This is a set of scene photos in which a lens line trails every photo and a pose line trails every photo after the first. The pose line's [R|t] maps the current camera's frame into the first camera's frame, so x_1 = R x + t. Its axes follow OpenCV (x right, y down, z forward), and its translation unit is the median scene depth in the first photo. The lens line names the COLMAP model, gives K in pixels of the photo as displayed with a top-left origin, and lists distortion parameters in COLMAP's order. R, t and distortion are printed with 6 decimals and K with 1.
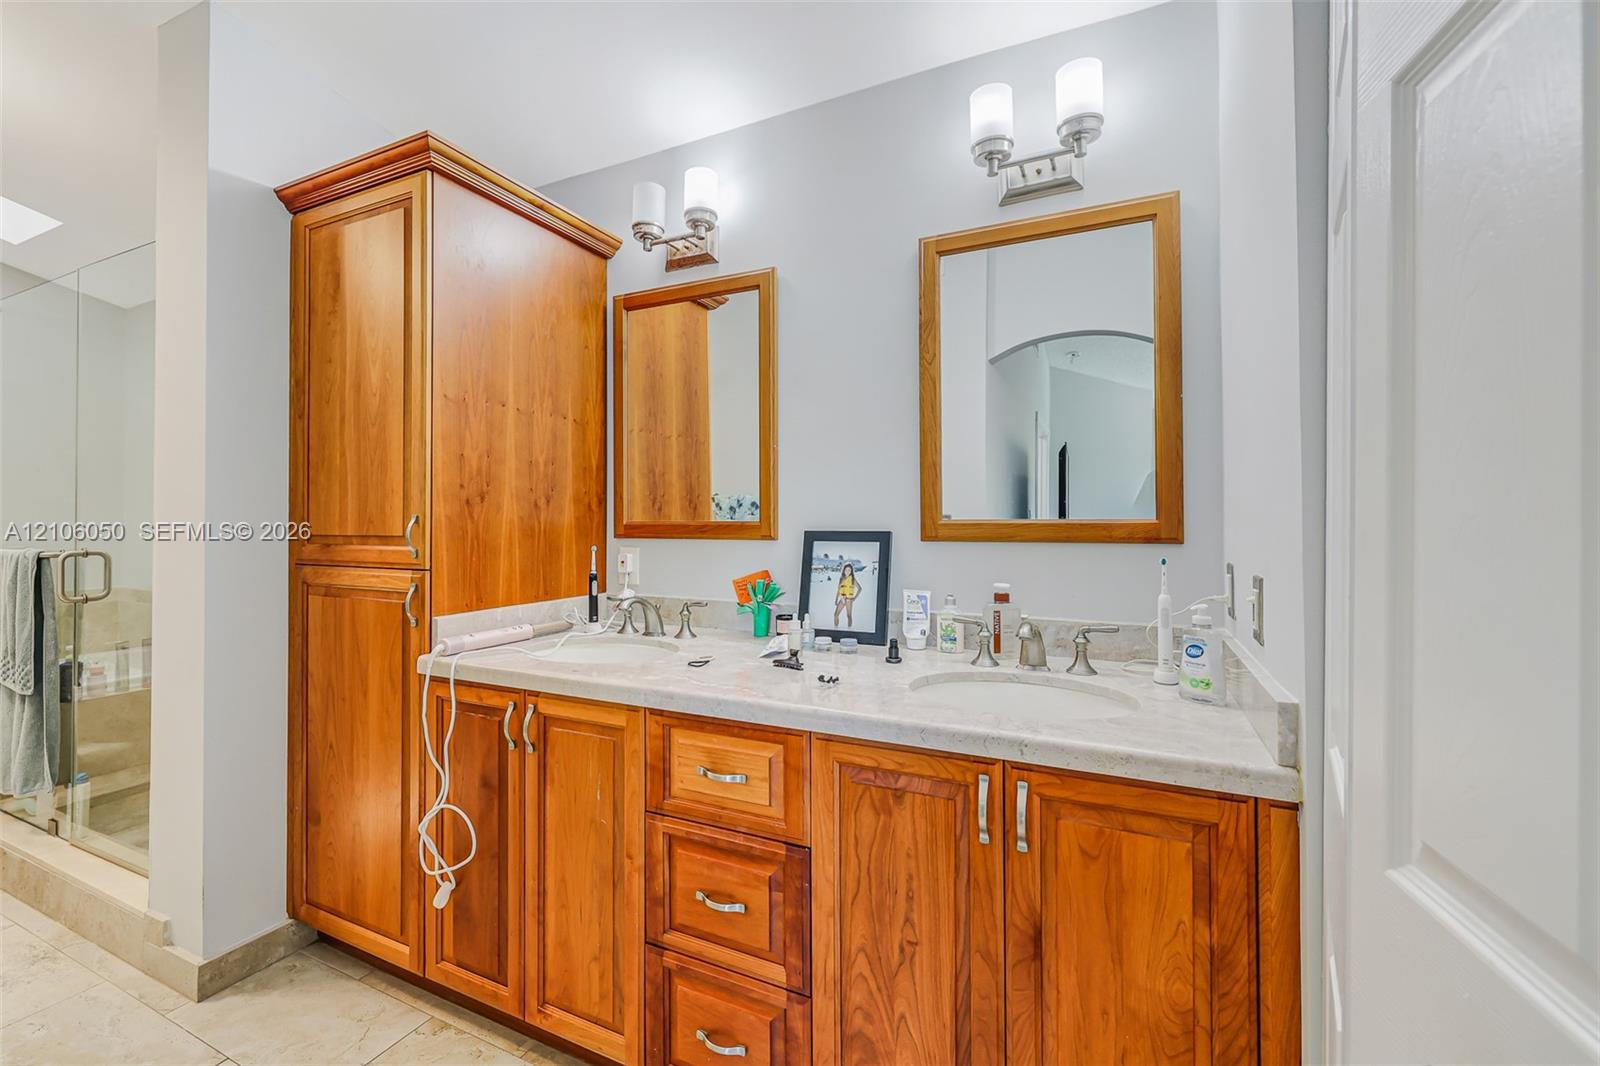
lens RADIAL K [[674.7, 0, 799.3], [0, 674.7, 527.1], [0, 0, 1]] dist [-0.000288, -0.000084]
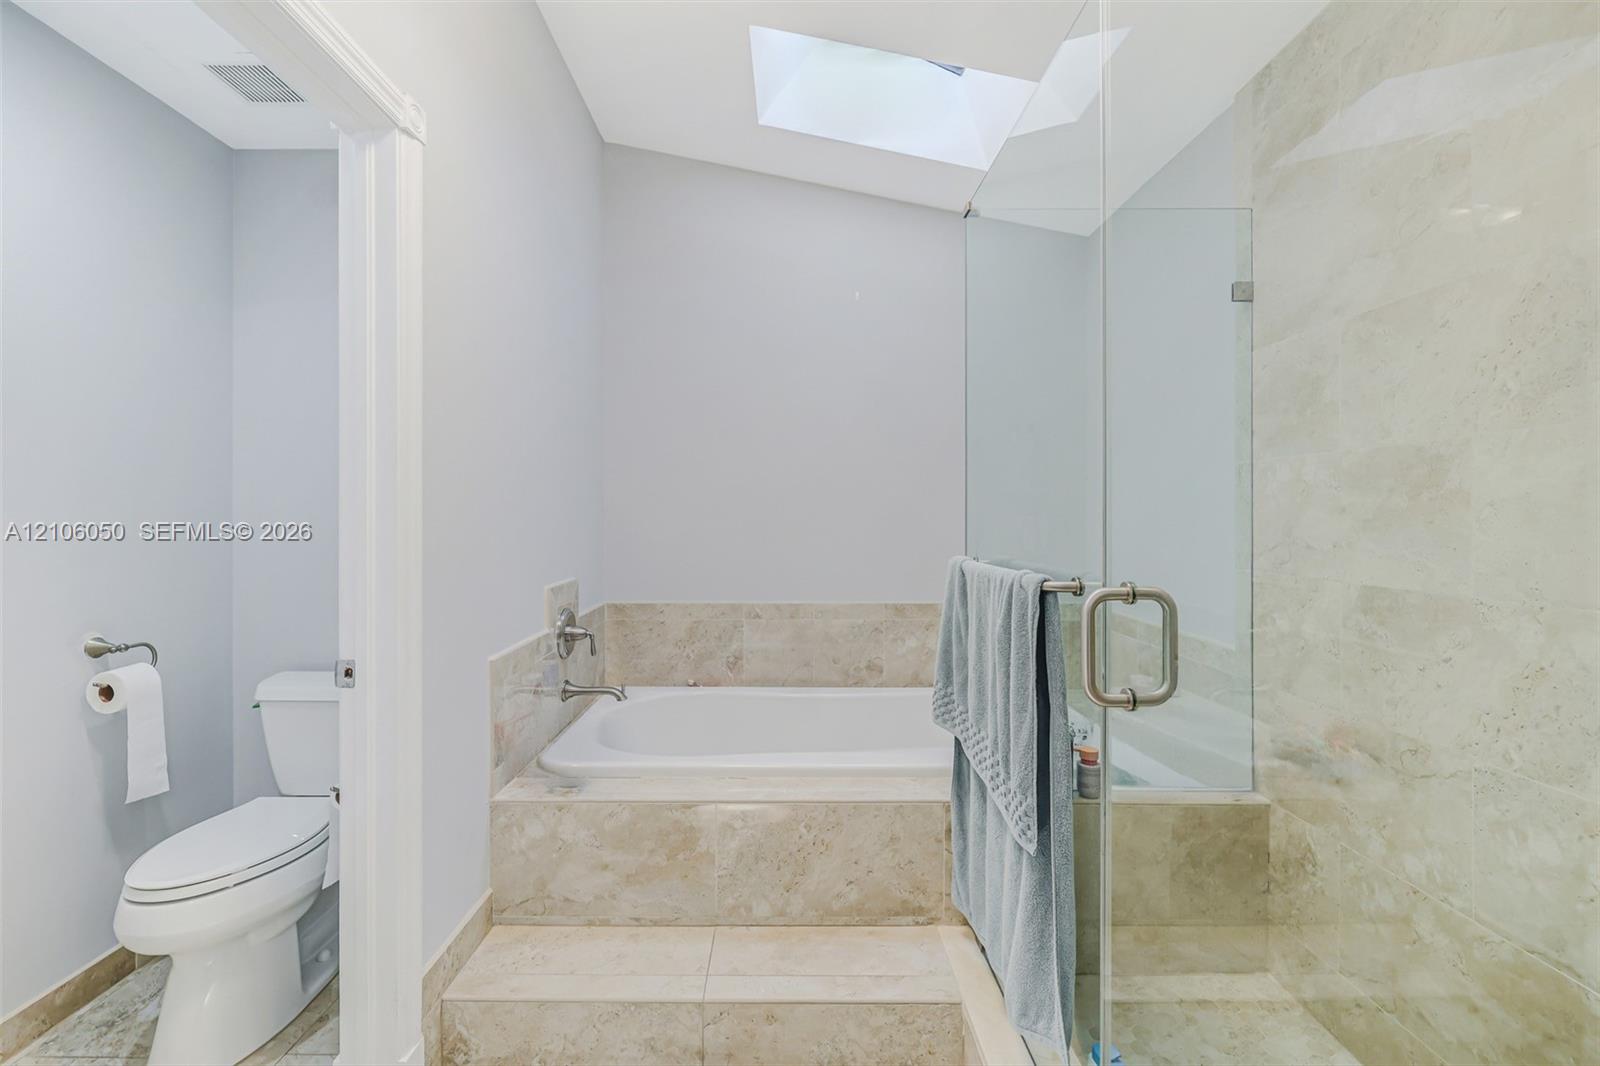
lens RADIAL K [[674.7, 0, 799.2], [0, 674.7, 531.1], [0, 0, 1]] dist [-0.000288, -0.000084]
pose [[0.429337, -0.000348, -0.903144, -0.748493], [0.007851, 0.999964, 0.003347, -0.002667], [0.903110, -0.008528, 0.429324, 0.617984]]
